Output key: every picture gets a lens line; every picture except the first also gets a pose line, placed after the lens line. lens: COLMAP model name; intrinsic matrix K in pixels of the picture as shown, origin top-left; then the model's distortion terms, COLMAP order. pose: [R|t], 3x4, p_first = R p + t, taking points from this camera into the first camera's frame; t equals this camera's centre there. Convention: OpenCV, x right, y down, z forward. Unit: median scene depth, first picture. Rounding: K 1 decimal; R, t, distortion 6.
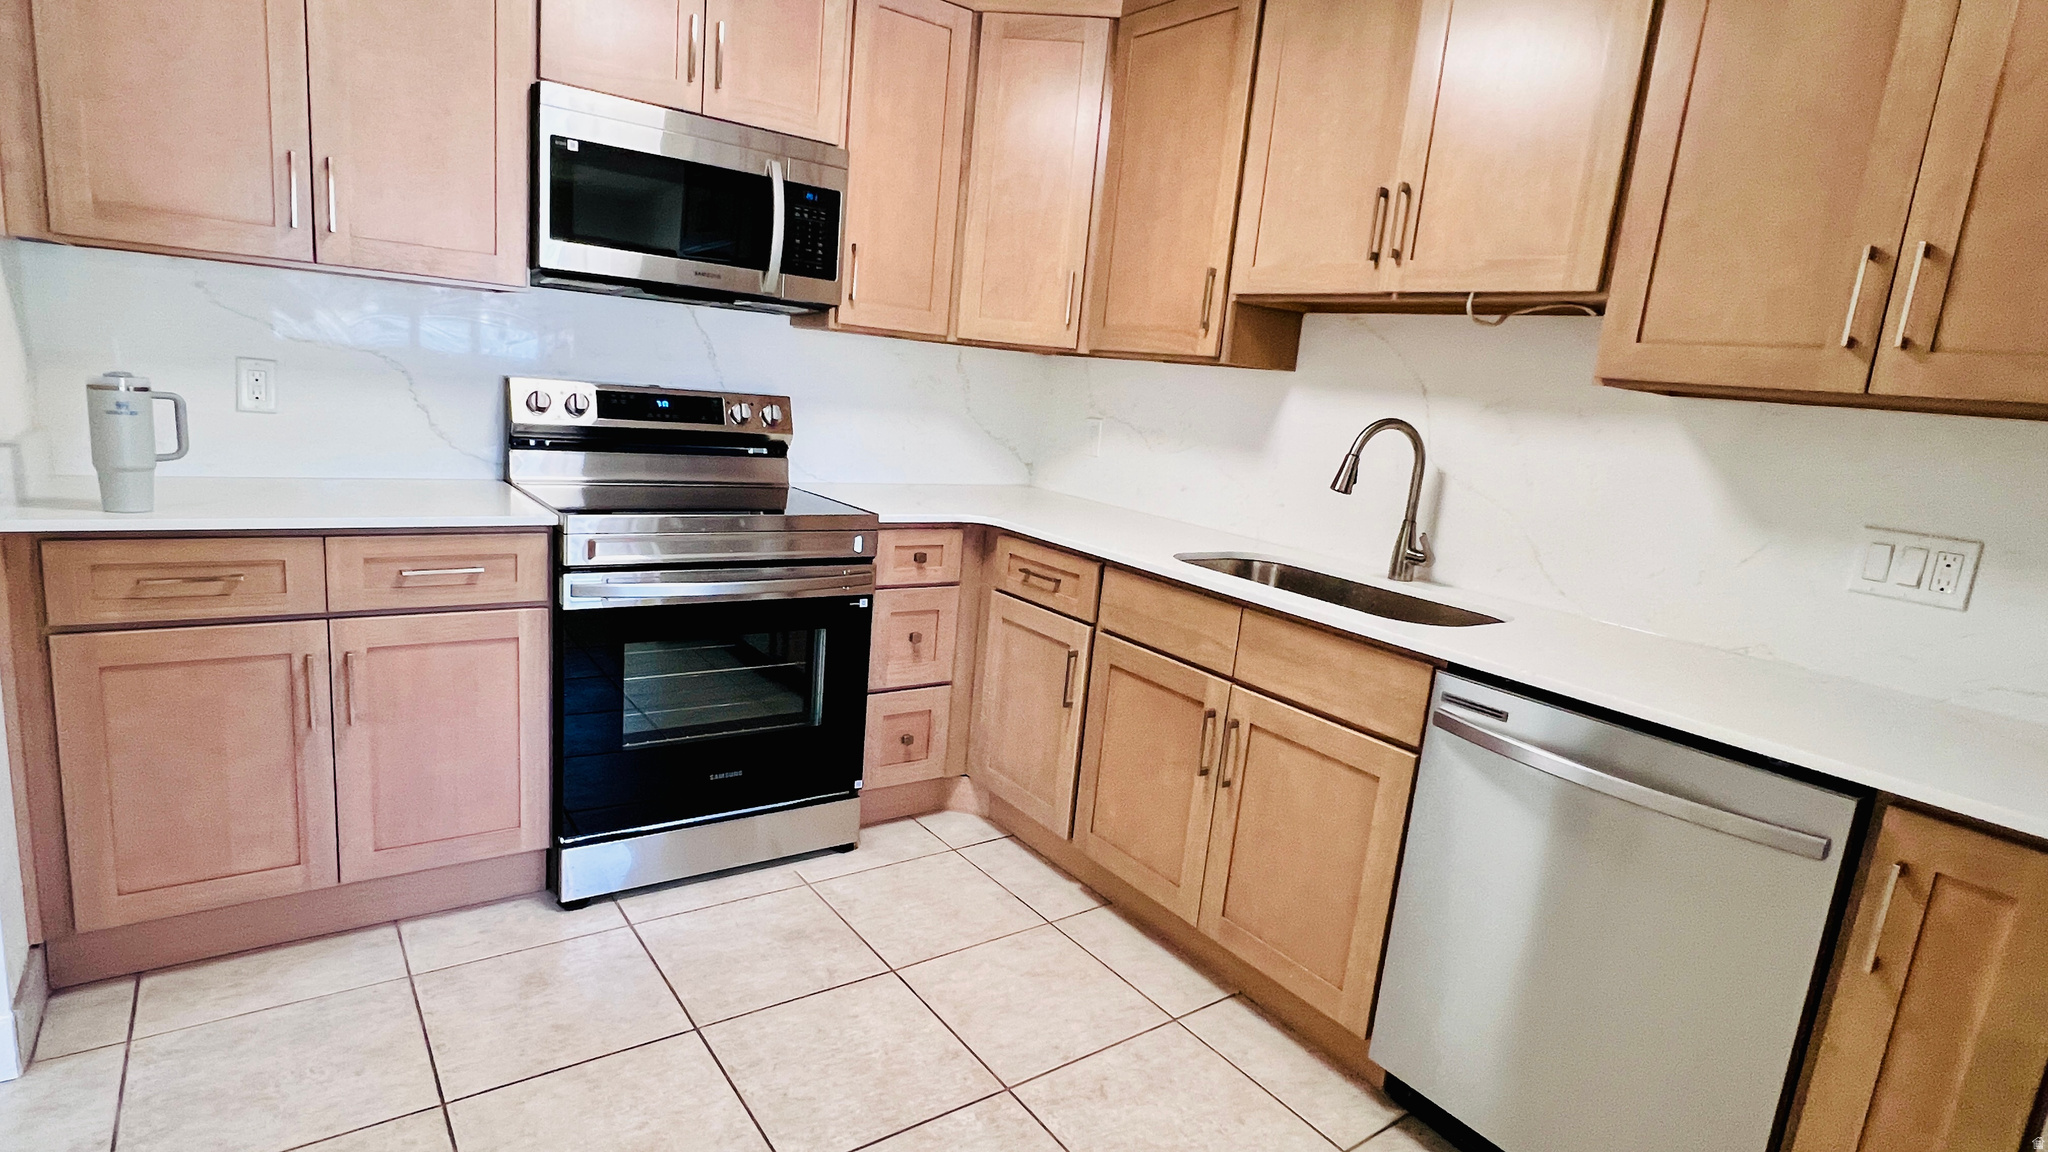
lens RADIAL K [[1052.8, 0, 1022.6], [0, 1052.8, 583.9], [0, 0, 1]] dist [0.001712, 0.000962]
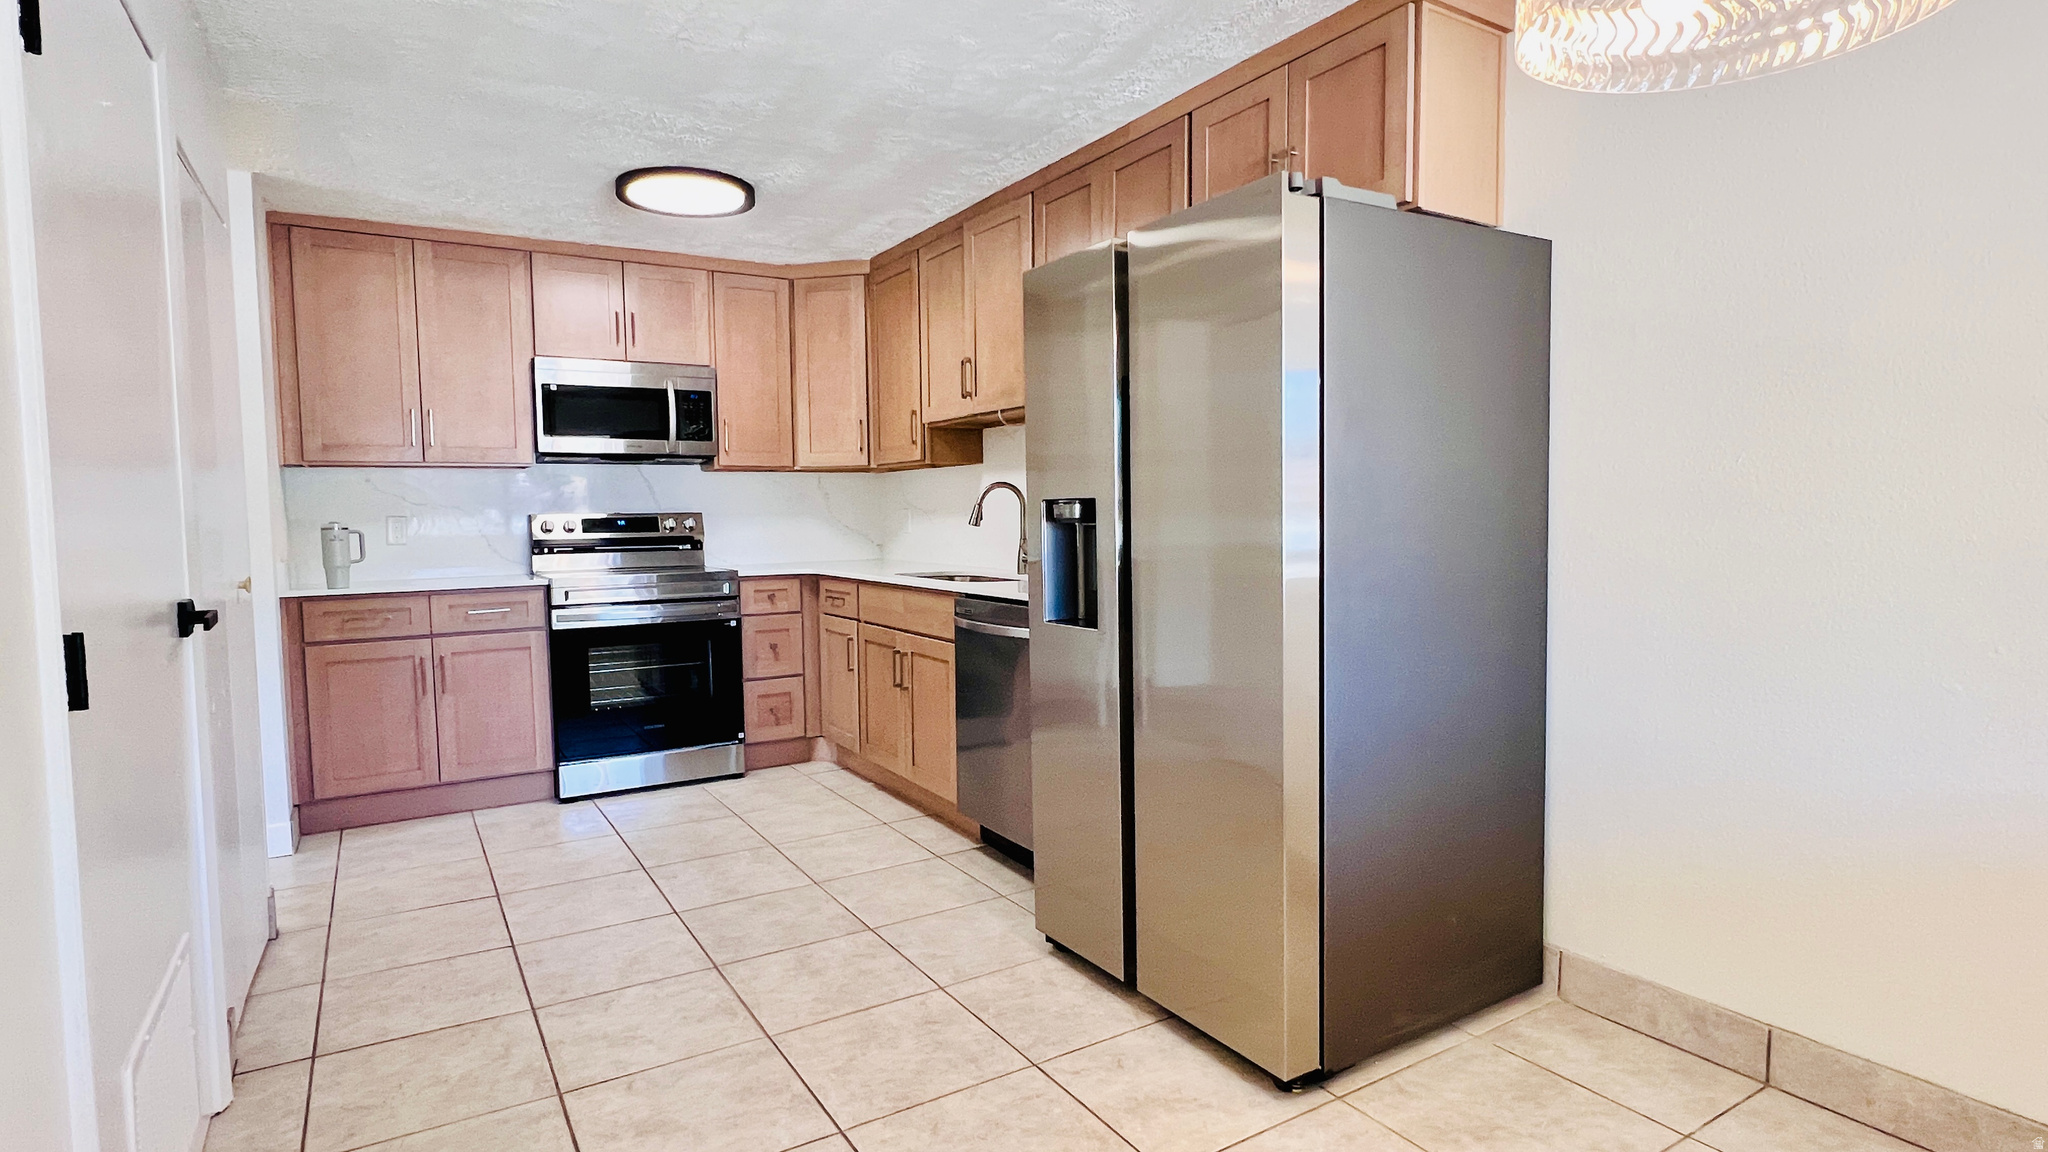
lens RADIAL K [[1052.8, 0, 1027.8], [0, 1052.8, 586.7], [0, 0, 1]] dist [0.001712, 0.000962]
pose [[0.991190, -0.099653, -0.087244, 0.531823], [0.087651, 0.987368, -0.131989, 0.253624], [0.099295, 0.123179, 0.987404, -0.716876]]
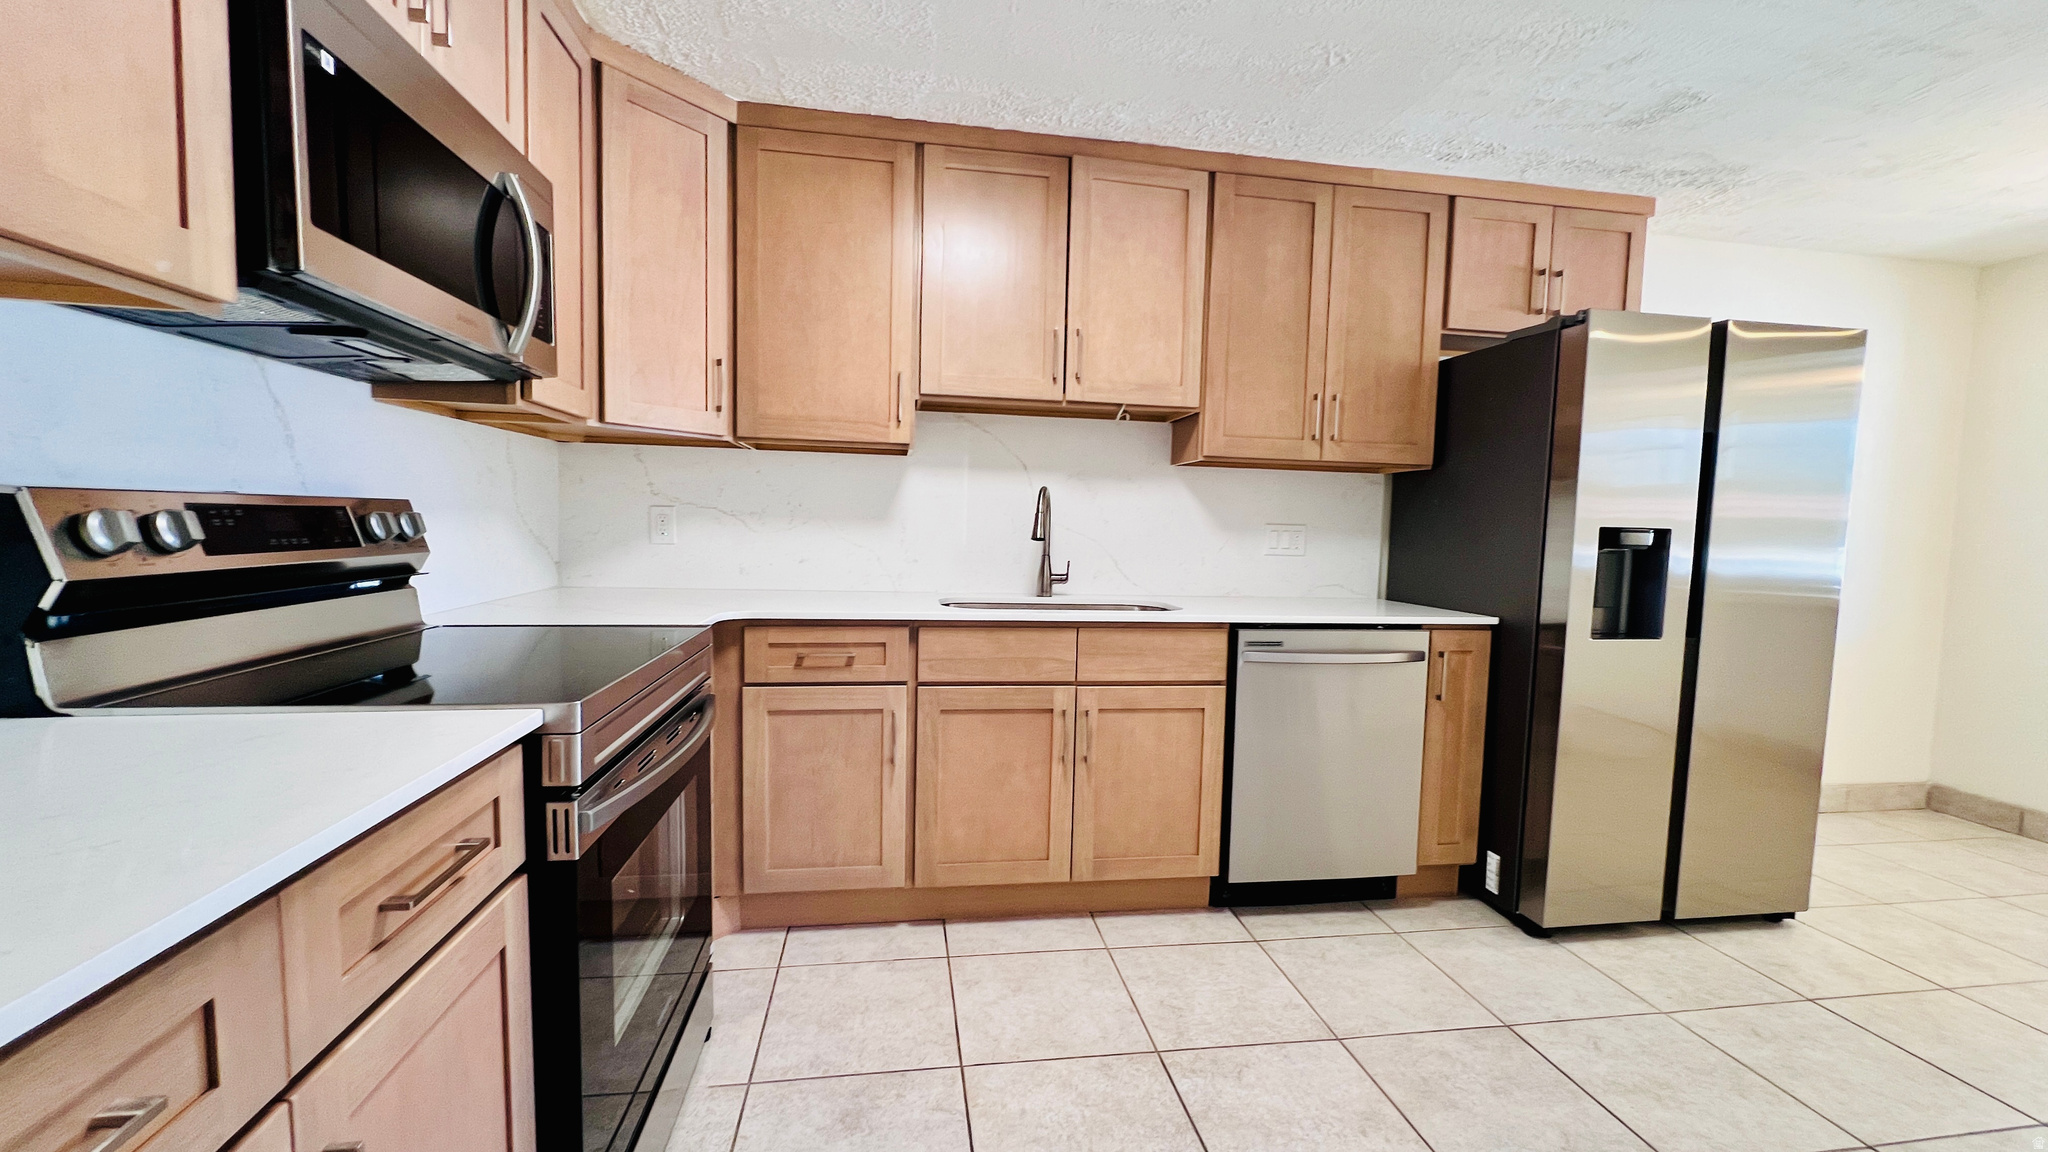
lens RADIAL K [[814.9, 0, 1029.2], [0, 814.9, 581.8], [0, 0, 1]] dist [0.001616, -0.000012]
pose [[0.452780, -0.146584, 0.879491, -0.663231], [0.189874, 0.979620, 0.065522, -0.105289], [-0.871171, 0.137325, 0.471384, 0.505109]]
